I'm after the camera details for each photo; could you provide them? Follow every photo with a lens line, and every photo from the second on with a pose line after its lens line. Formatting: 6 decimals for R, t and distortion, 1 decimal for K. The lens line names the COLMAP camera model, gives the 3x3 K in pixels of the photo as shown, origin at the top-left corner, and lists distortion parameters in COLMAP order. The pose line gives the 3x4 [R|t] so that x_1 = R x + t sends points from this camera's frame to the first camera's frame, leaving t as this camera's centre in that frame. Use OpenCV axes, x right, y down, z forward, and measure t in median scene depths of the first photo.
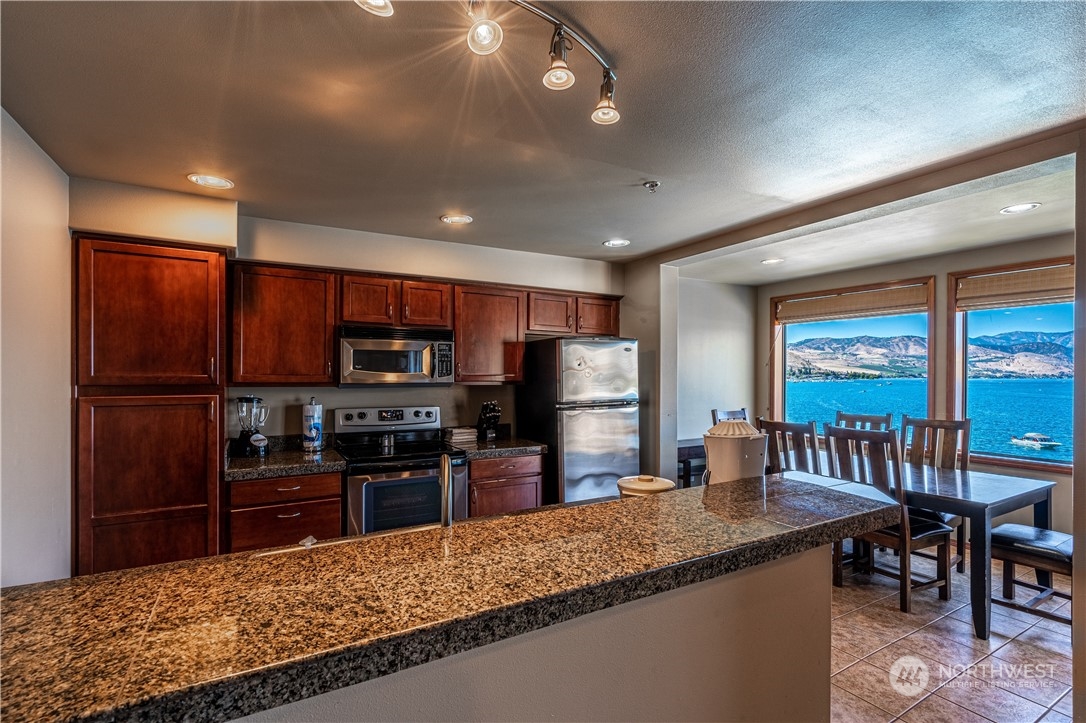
lens RADIAL K [[494.0, 0, 544.4], [0, 494.0, 364.7], [0, 0, 1]] dist [-0.001201, 0.000774]
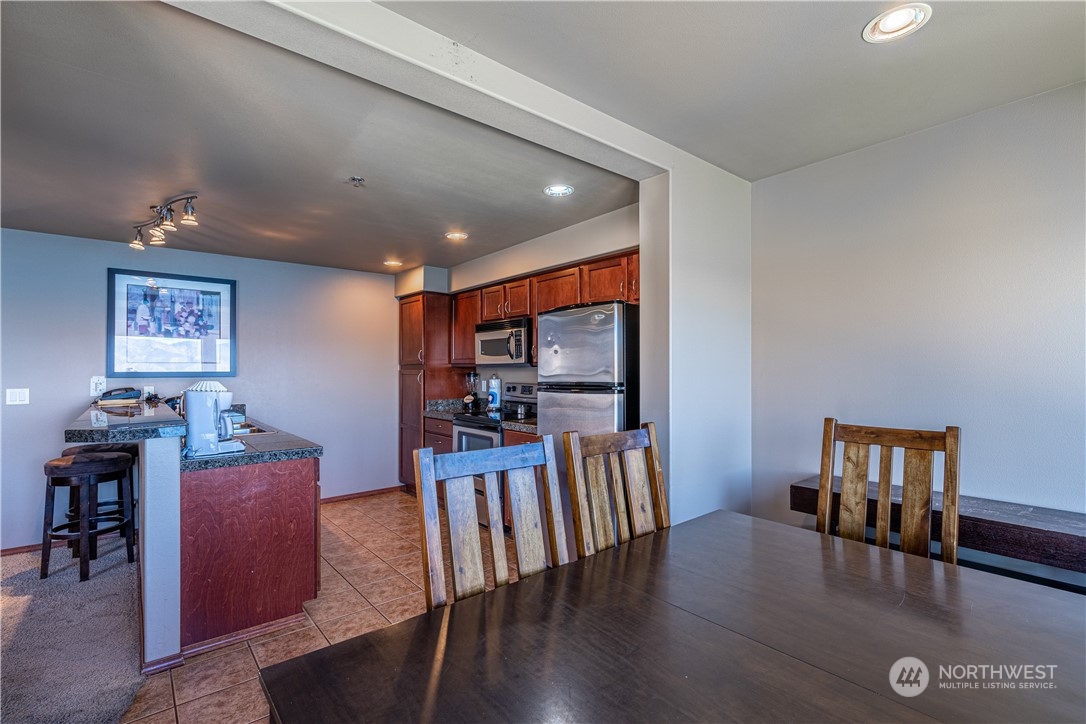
lens RADIAL K [[499.3, 0, 536.7], [0, 499.3, 365.1], [0, 0, 1]] dist [-0.000257, 0.000248]
pose [[0.164128, -0.010265, -0.986386, 1.079762], [0.022209, 0.999731, -0.006708, 0.054420], [0.986189, -0.020805, 0.164311, 0.929502]]
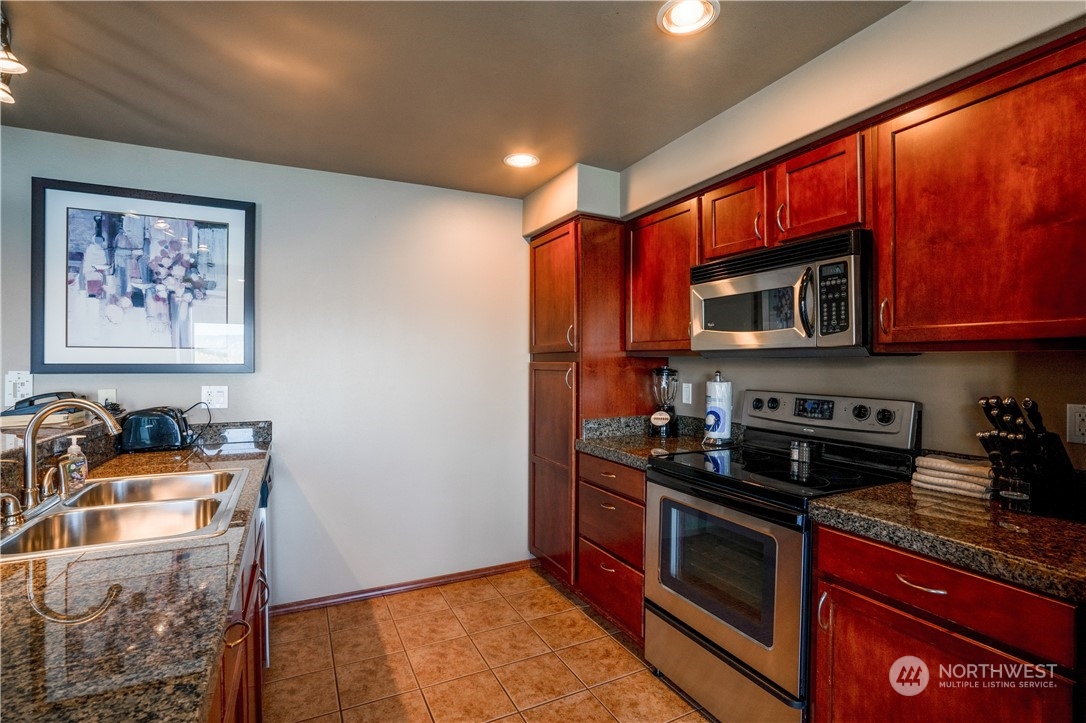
lens RADIAL K [[507.5, 0, 547.4], [0, 507.5, 360.1], [0, 0, 1]] dist [-0.000920, 0.000014]
pose [[-0.046568, -0.005786, -0.998898, 0.315492], [0.017677, 0.999822, -0.006616, 0.052155], [0.998759, -0.017965, -0.046457, 0.826332]]
